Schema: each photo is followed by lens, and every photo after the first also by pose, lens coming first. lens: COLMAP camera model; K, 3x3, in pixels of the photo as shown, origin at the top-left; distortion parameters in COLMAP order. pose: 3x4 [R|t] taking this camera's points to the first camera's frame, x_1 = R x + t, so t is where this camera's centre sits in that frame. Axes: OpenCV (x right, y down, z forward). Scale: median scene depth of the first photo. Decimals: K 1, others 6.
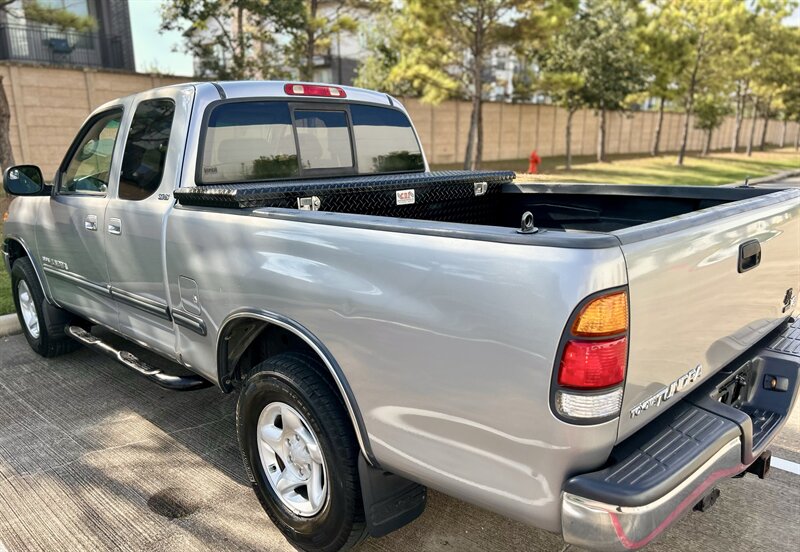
lens RADIAL K [[609.6, 0, 402.5], [0, 609.6, 304.8], [0, 0, 1]] dist [0.036450, -0.039697]
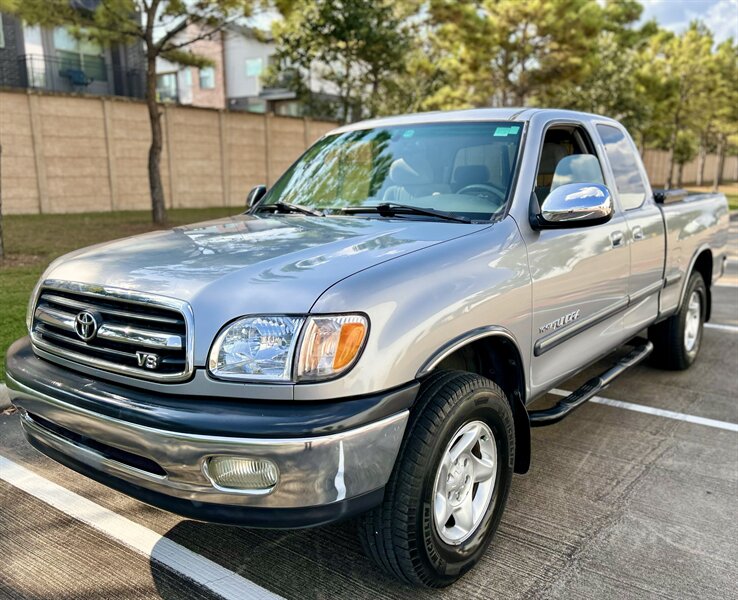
lens RADIAL K [[659.2, 0, 404.9], [0, 659.2, 311.4], [0, 0, 1]] dist [0.009464, 0.003655]
pose [[0.993807, -0.020014, 0.109306, -0.179872], [0.026412, 0.998001, -0.057408, 0.029728], [-0.107938, 0.059939, 0.992349, -0.095209]]
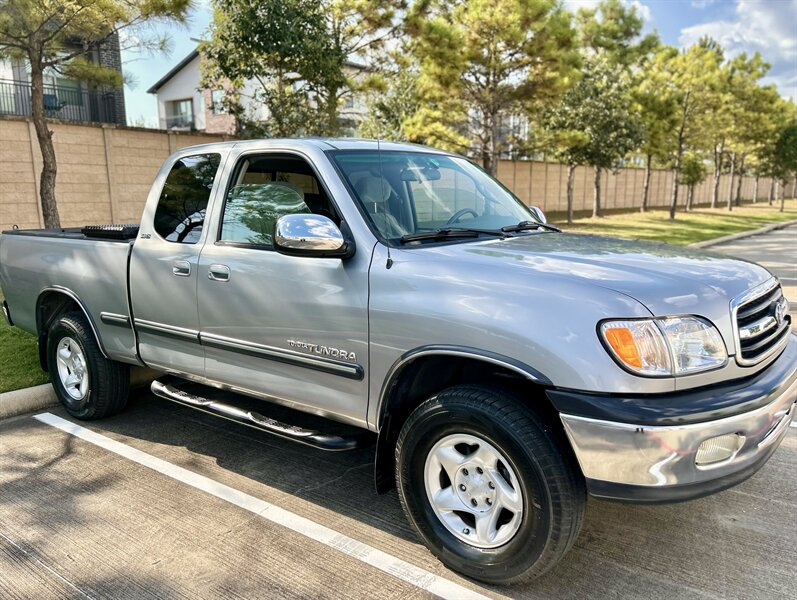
lens RADIAL K [[642.7, 0, 416.4], [0, 642.7, 319.7], [0, 0, 1]] dist [0.041548, -0.045190]
pose [[0.996875, -0.020526, 0.076286, -0.078237], [0.026297, 0.996803, -0.075444, 0.010670], [-0.074493, 0.077214, 0.994228, -0.027275]]
